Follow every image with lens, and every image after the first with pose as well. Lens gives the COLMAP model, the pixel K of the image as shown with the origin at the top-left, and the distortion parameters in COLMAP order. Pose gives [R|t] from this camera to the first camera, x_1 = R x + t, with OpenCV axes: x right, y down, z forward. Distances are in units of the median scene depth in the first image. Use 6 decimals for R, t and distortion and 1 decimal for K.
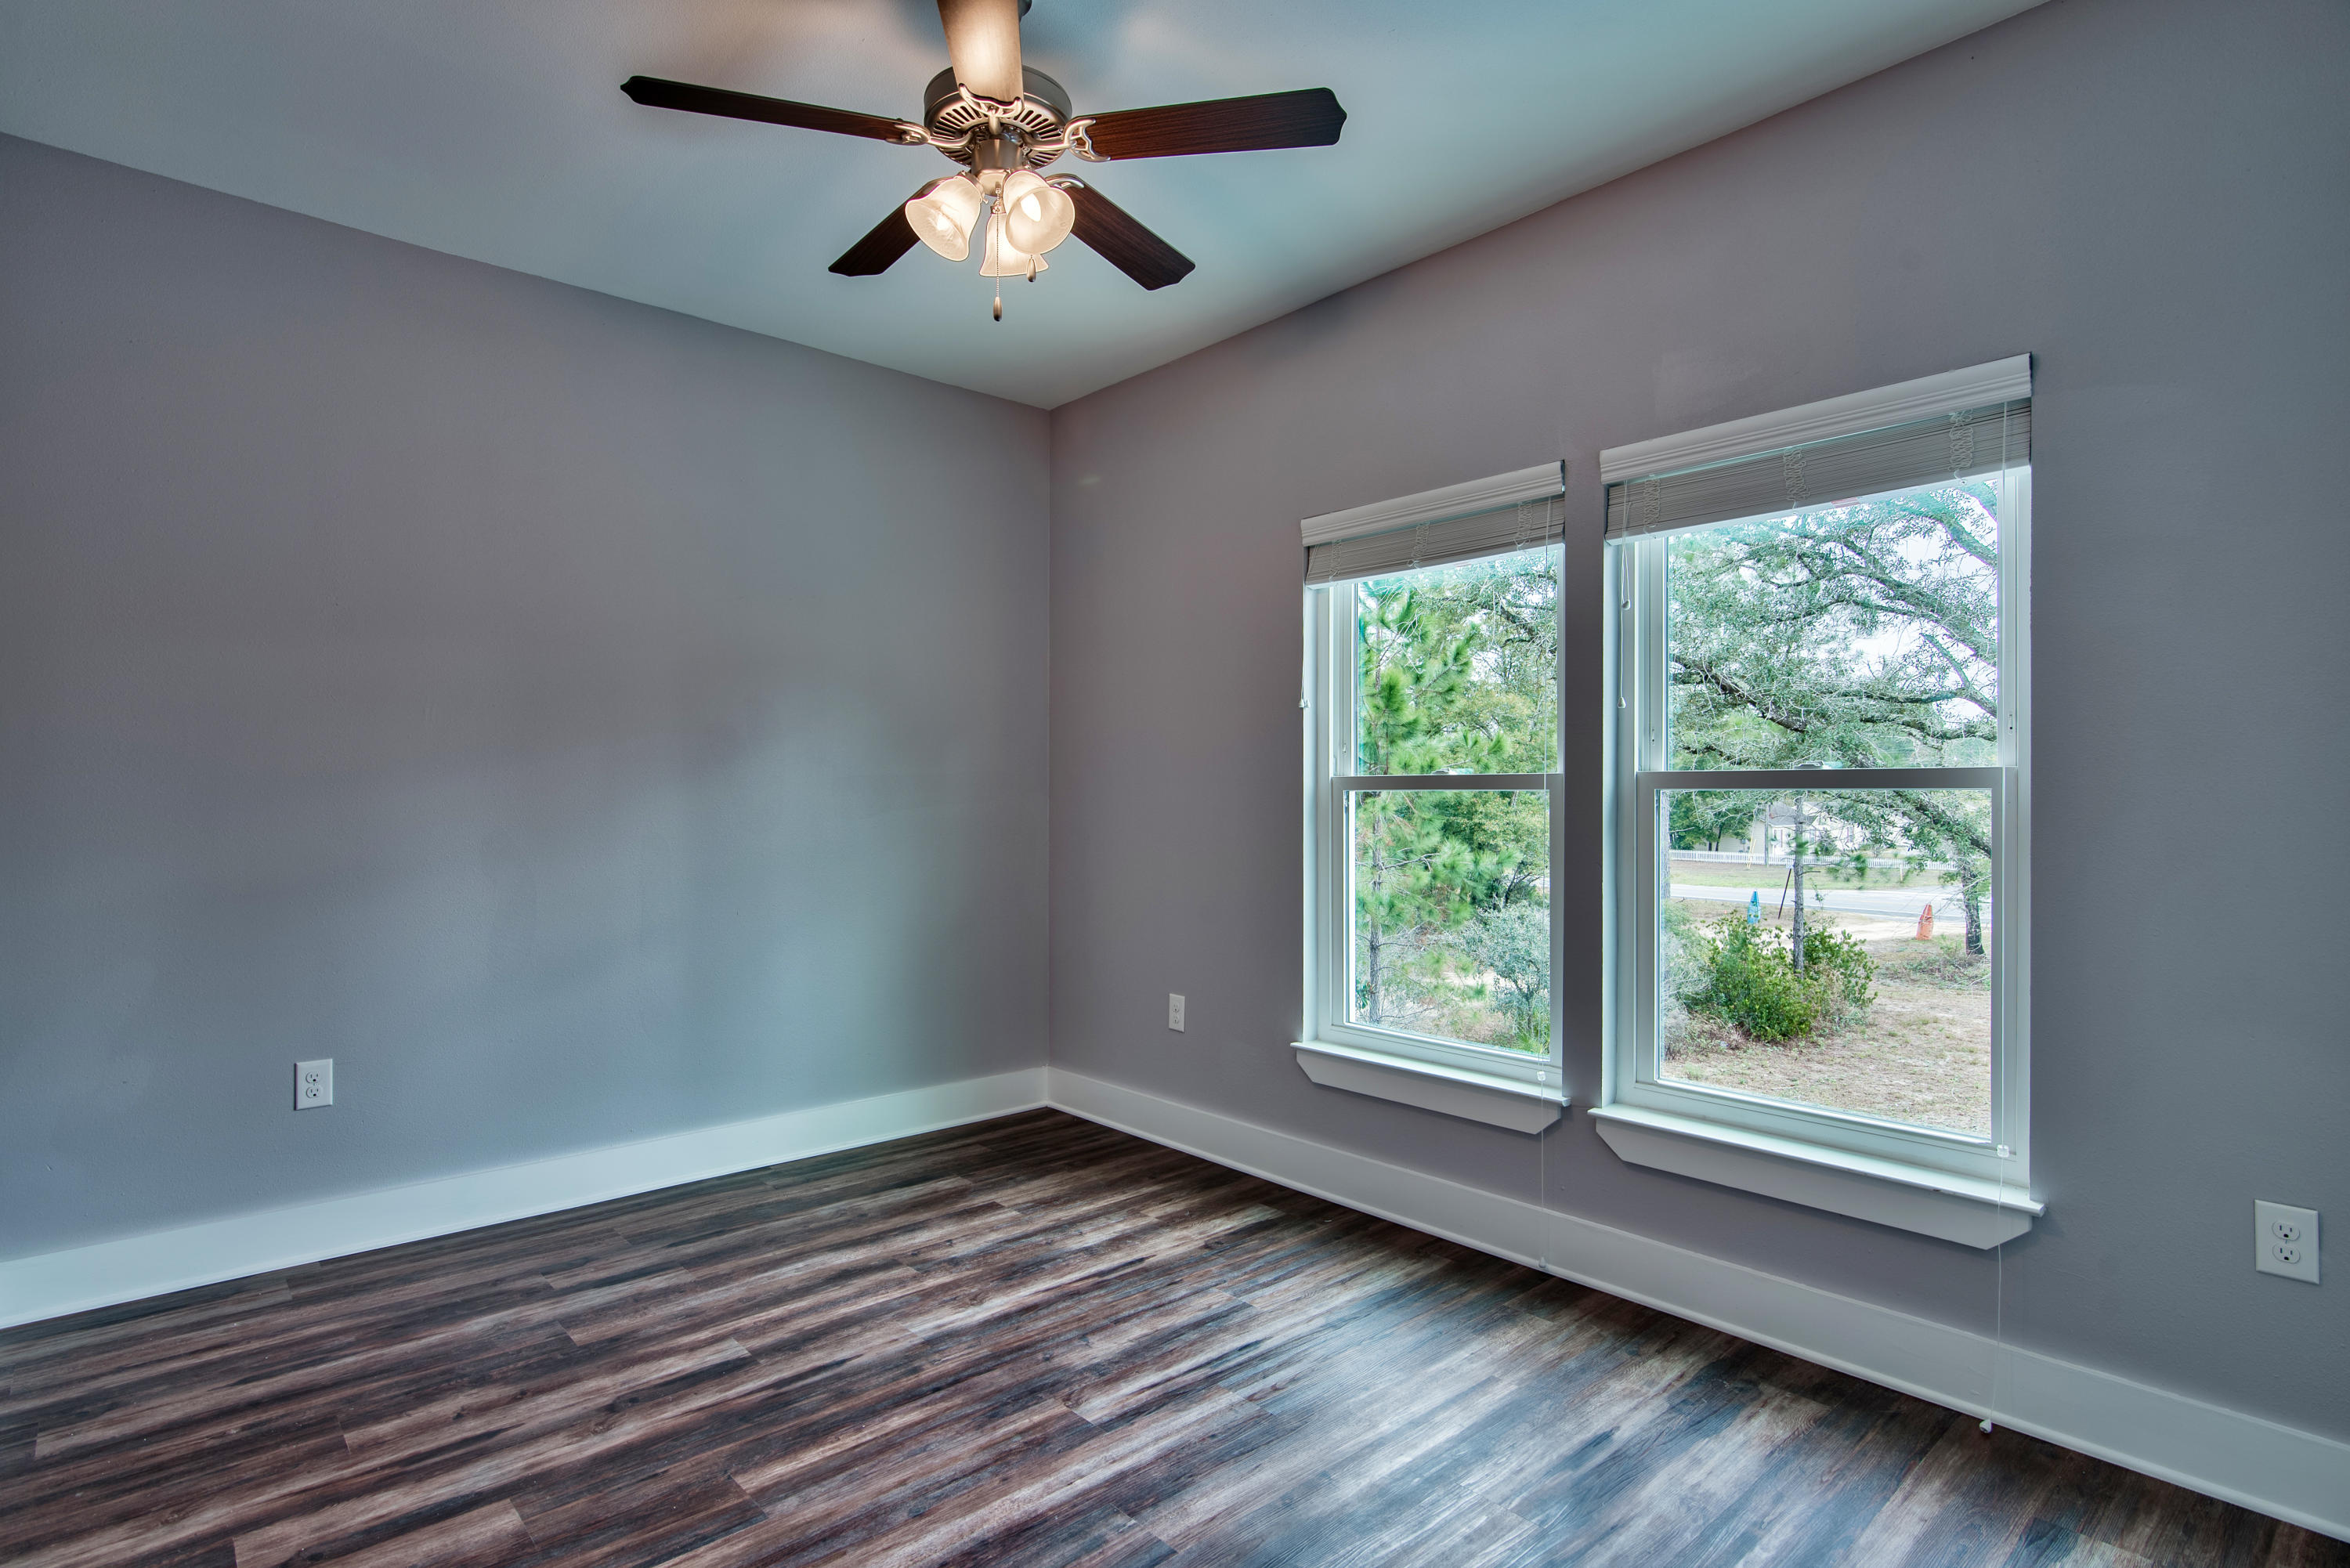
lens RADIAL K [[1156.9, 0, 1166.7], [0, 1156.9, 779.2], [0, 0, 1]] dist [-0.002010, -0.000089]
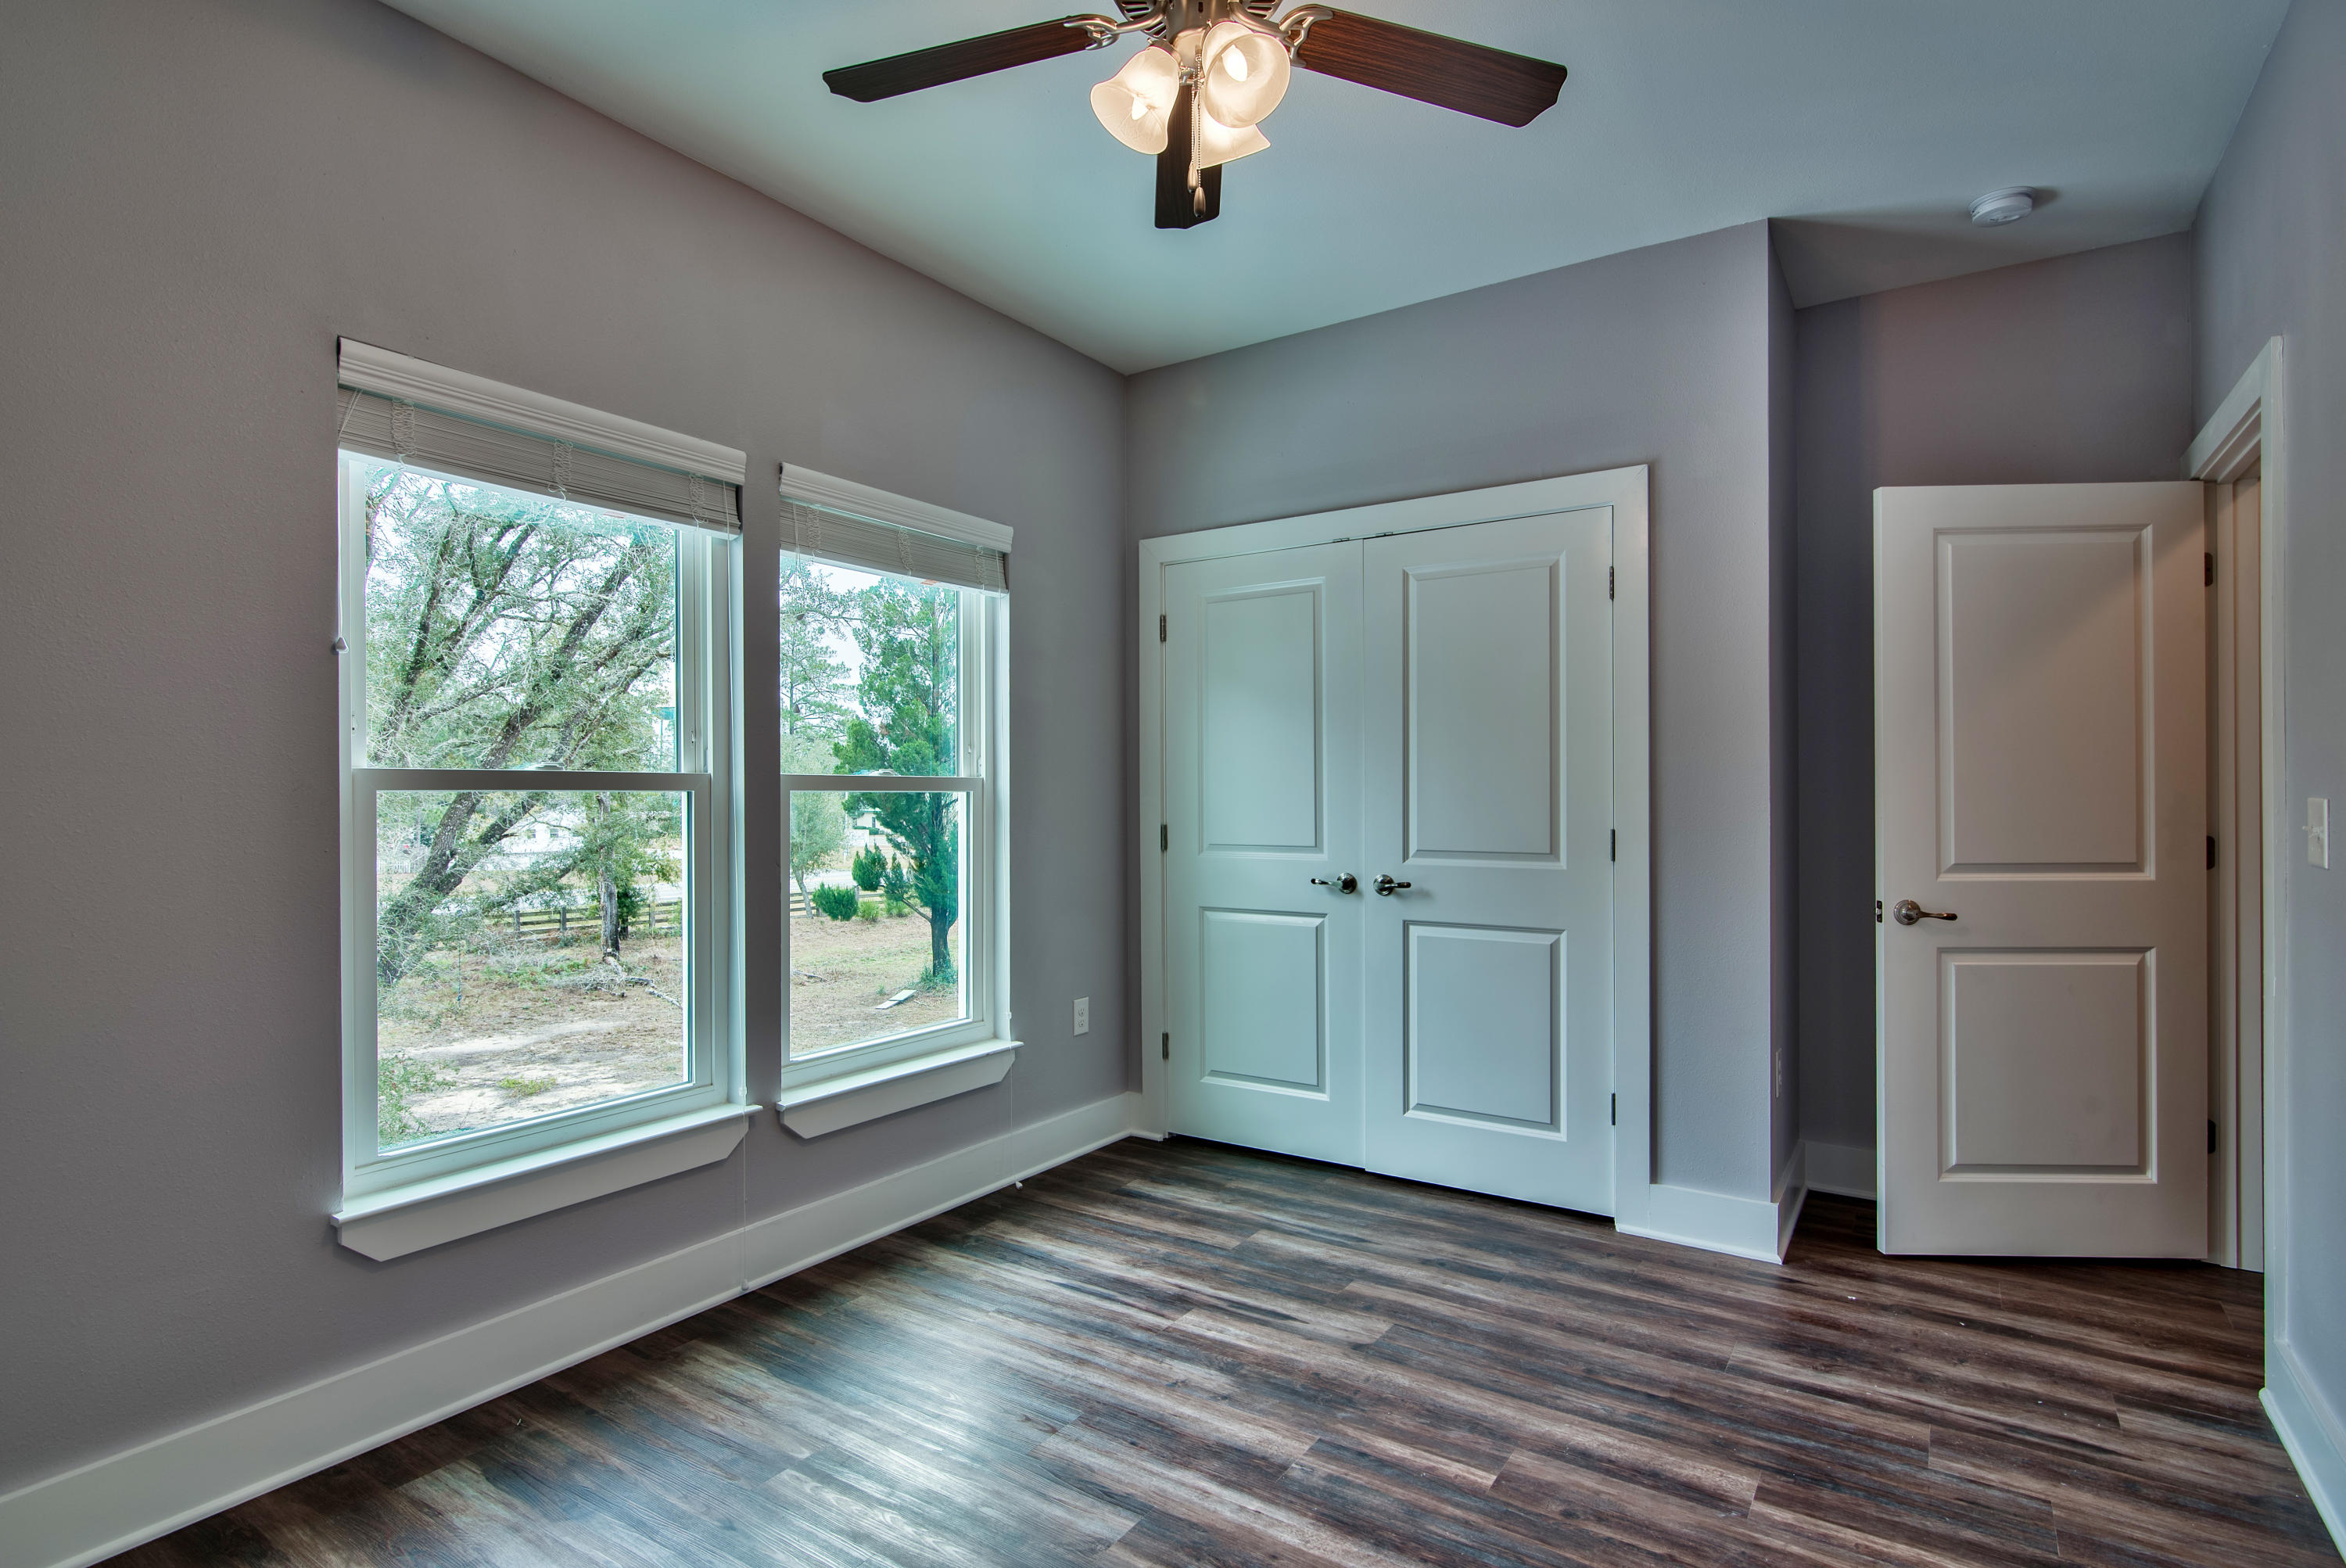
lens RADIAL K [[1163.1, 0, 1139.1], [0, 1163.1, 796.3], [0, 0, 1]] dist [-0.003366, -0.000540]
pose [[-0.221967, -0.004997, 0.975041, -0.750067], [-0.014461, 0.999894, 0.001832, 0.006432], [-0.974947, -0.013693, -0.222015, 0.982391]]
